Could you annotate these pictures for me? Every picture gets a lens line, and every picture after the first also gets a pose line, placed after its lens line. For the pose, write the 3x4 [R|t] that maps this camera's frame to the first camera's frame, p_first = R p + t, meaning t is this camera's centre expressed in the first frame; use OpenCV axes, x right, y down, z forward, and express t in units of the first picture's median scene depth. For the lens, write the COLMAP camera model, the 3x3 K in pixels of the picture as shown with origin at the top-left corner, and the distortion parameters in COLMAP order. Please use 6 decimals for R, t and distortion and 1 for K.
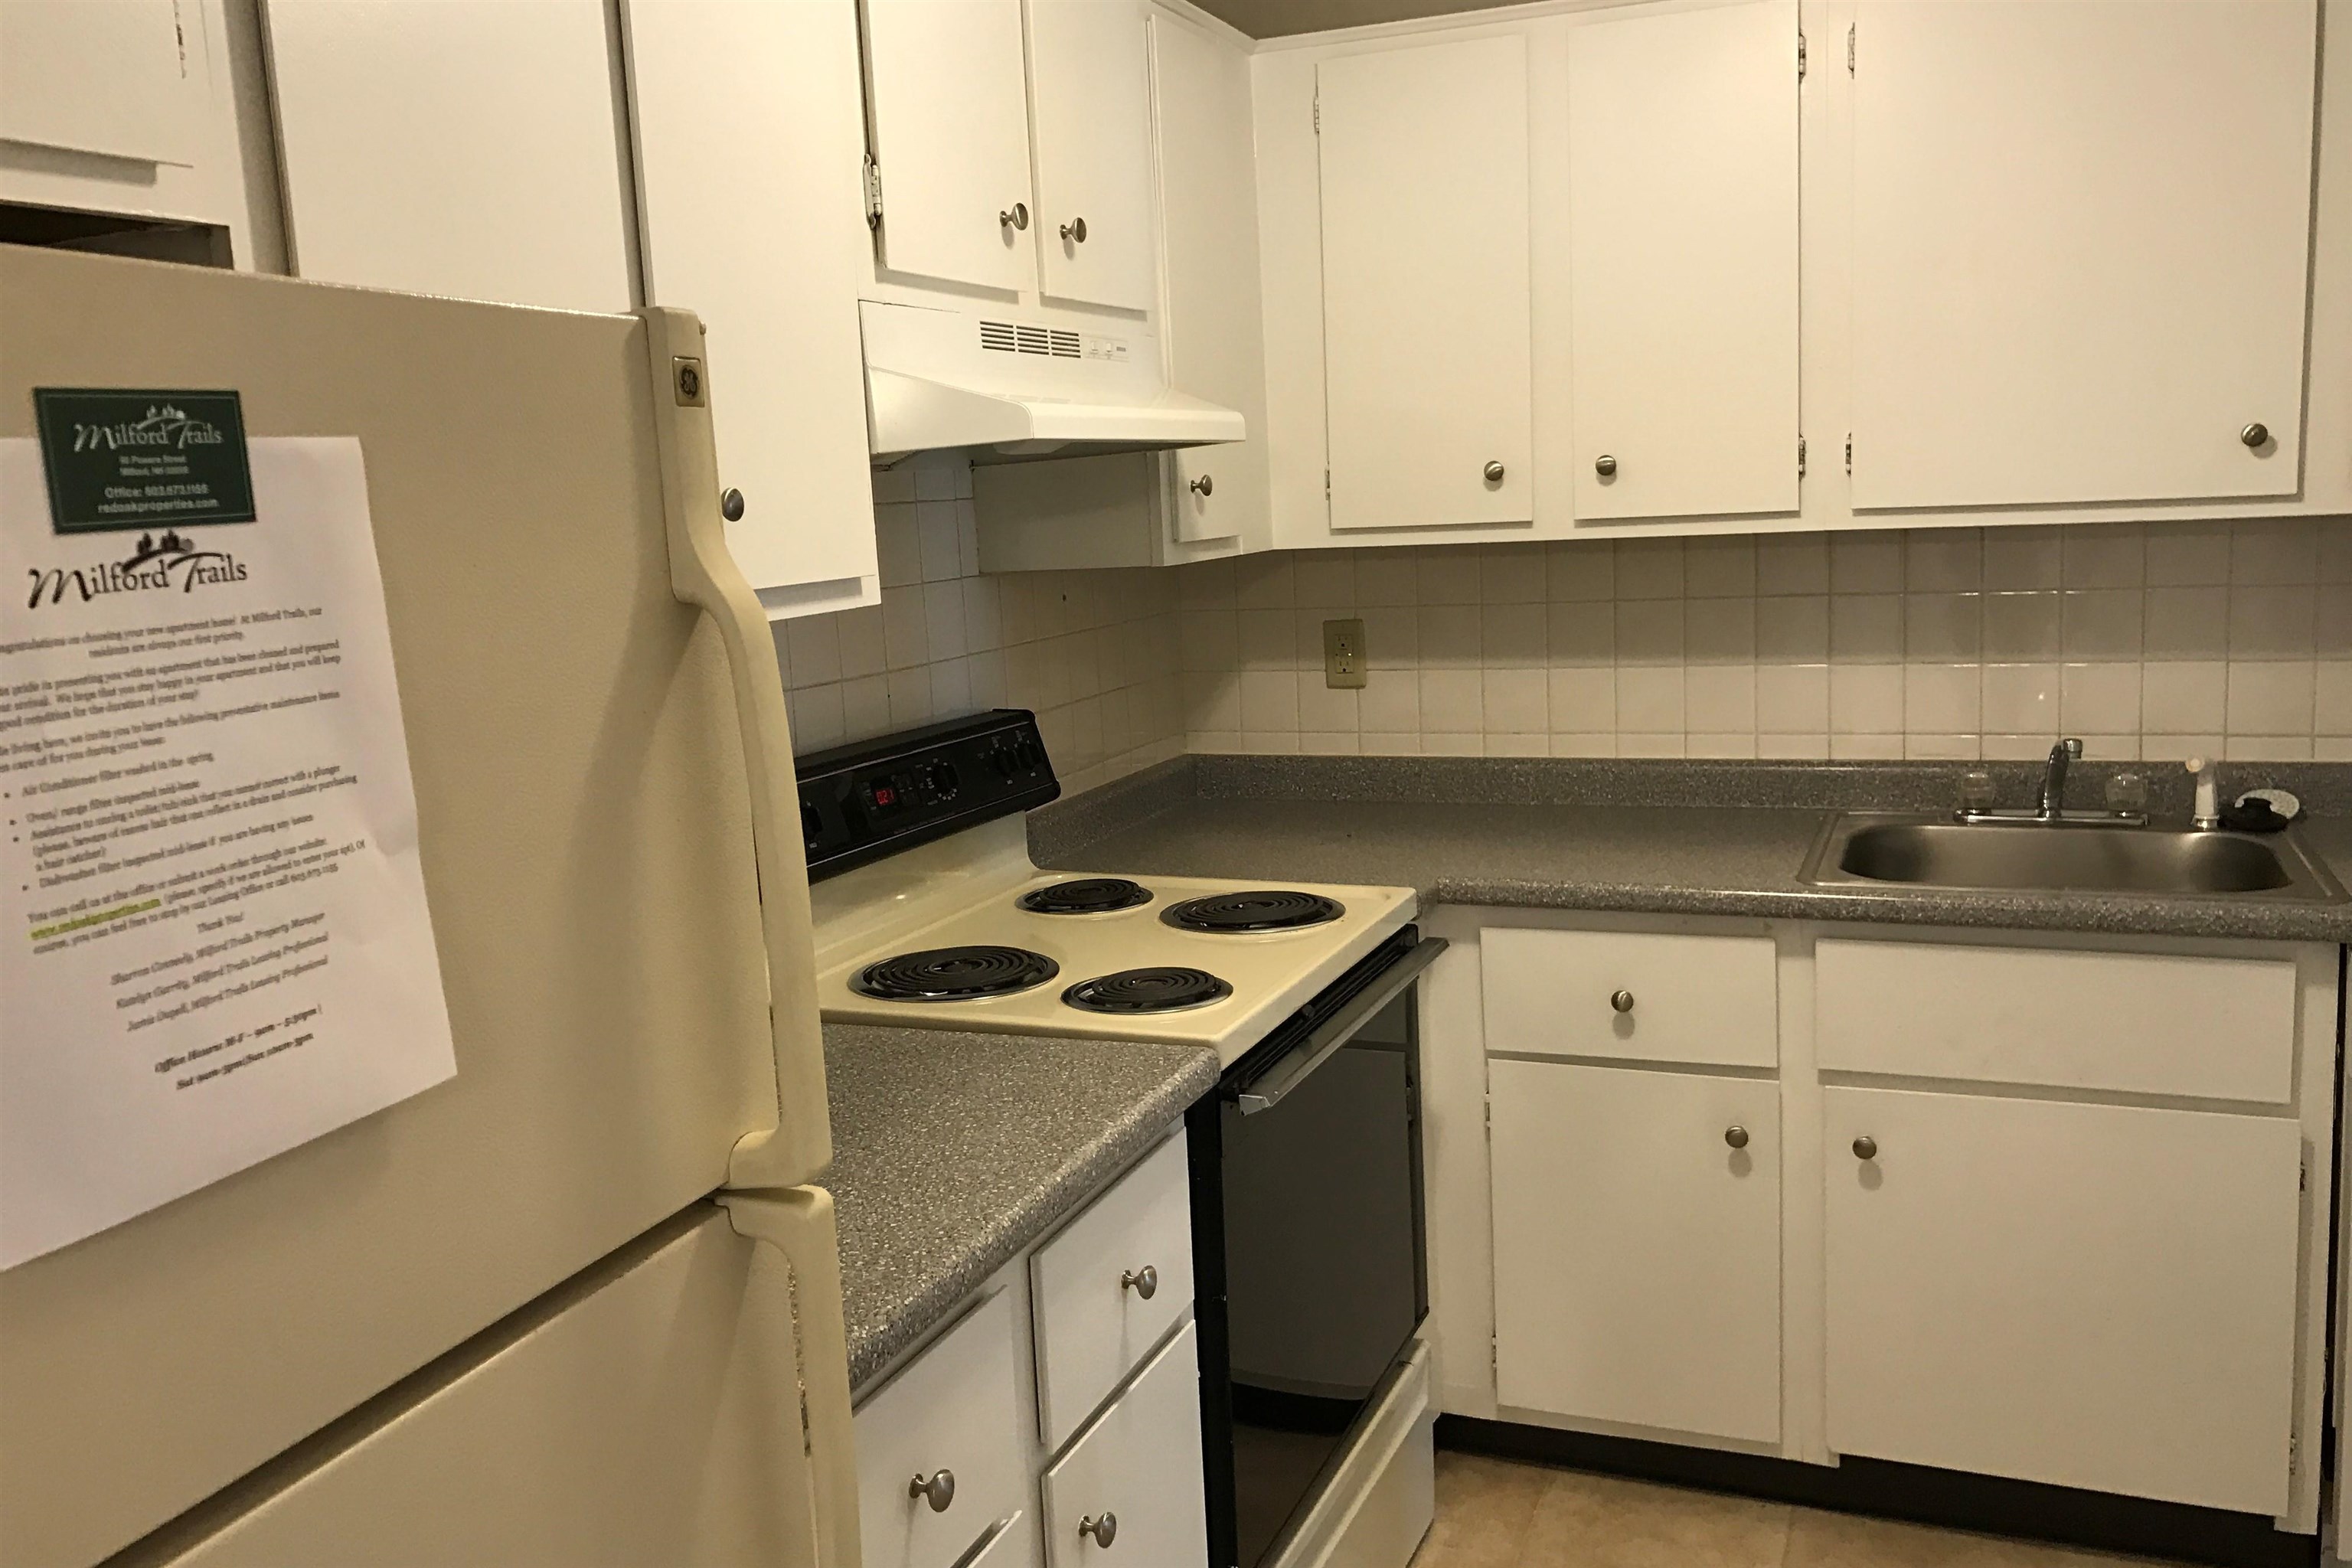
lens RADIAL K [[1921.6, 0, 1149.6], [0, 1921.6, 778.4], [0, 0, 1]] dist [0.053411, -0.070563]
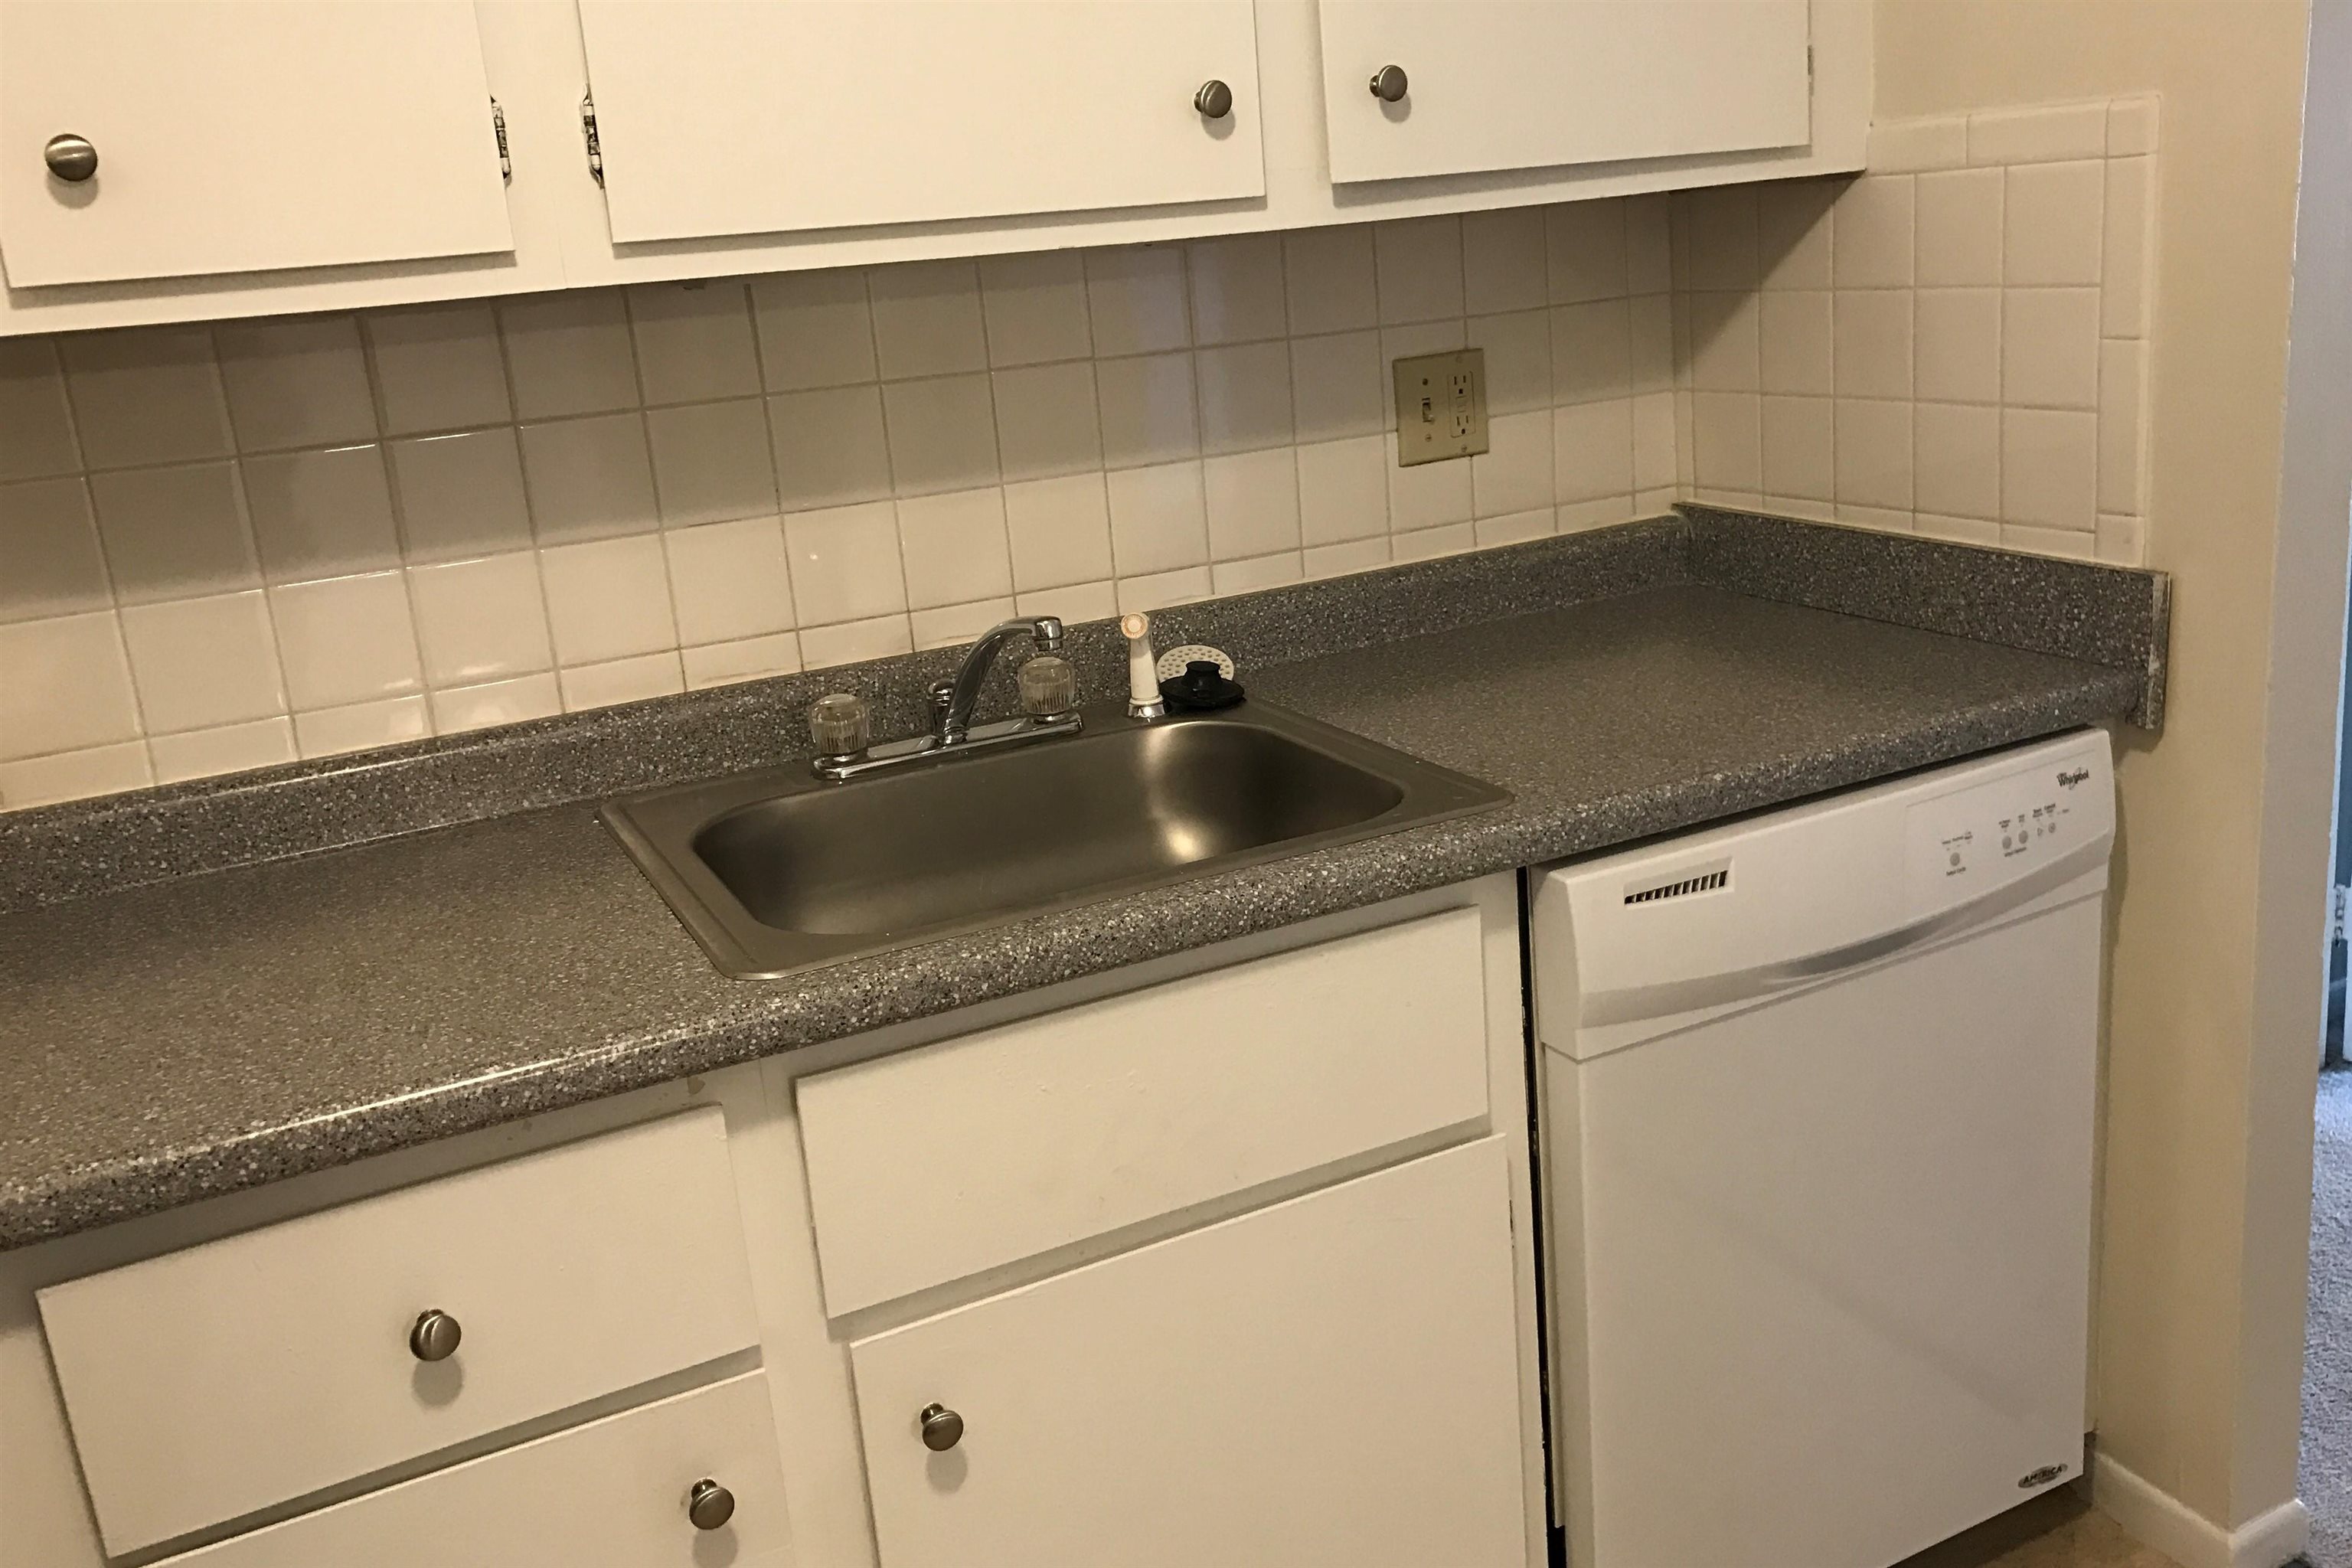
lens RADIAL K [[1996.8, 0, 1226.4], [0, 1996.8, 725.7], [0, 0, 1]] dist [0.005548, -0.002718]
pose [[0.641096, -0.188168, 0.744036, 0.043811], [0.164953, 0.980603, 0.105865, -0.042061], [-0.749525, 0.054861, 0.659699, 0.535628]]
